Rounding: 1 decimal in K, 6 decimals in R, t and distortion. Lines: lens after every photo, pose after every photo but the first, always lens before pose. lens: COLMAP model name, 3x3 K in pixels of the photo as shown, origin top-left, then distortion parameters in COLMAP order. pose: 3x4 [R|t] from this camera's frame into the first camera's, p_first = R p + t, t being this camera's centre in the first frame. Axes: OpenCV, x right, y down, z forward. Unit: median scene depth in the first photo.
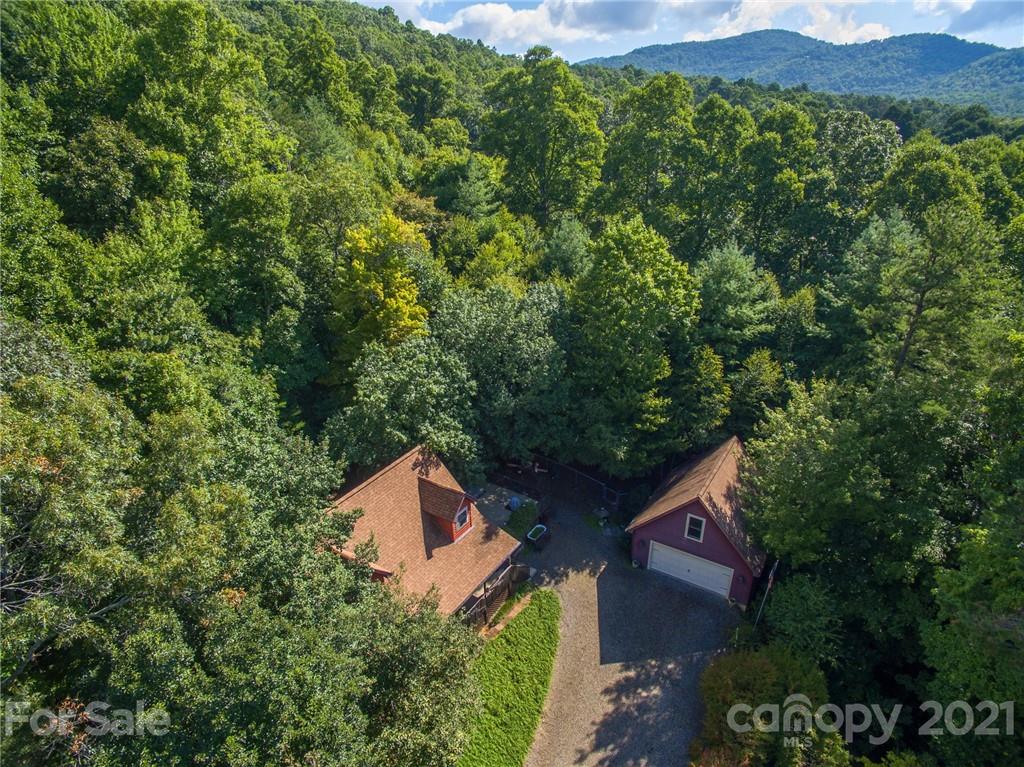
lens RADIAL K [[611.2, 0, 512.0], [0, 611.2, 383.5], [0, 0, 1]] dist [-0.063834, 0.001141]
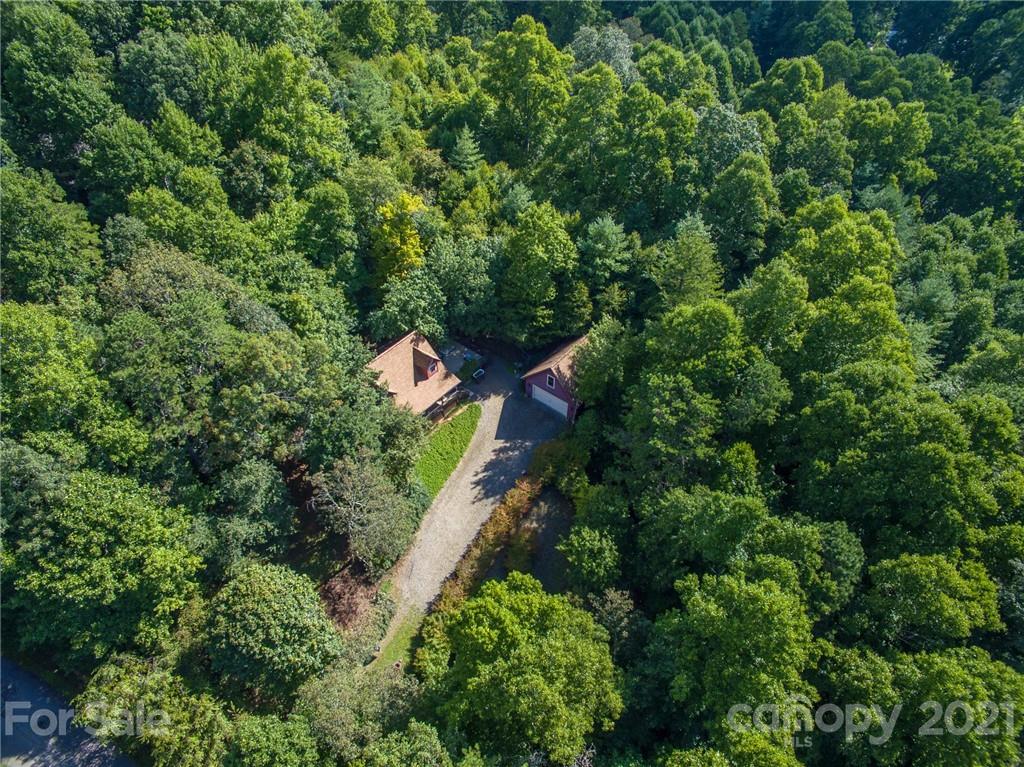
lens RADIAL K [[611.2, 0, 512.0], [0, 611.2, 383.5], [0, 0, 1]] dist [-0.063834, 0.001141]
pose [[0.994430, 0.085781, -0.061240, 0.301037], [-0.061597, 0.944478, 0.322750, -0.397489], [0.085526, -0.317181, 0.944501, -0.916414]]
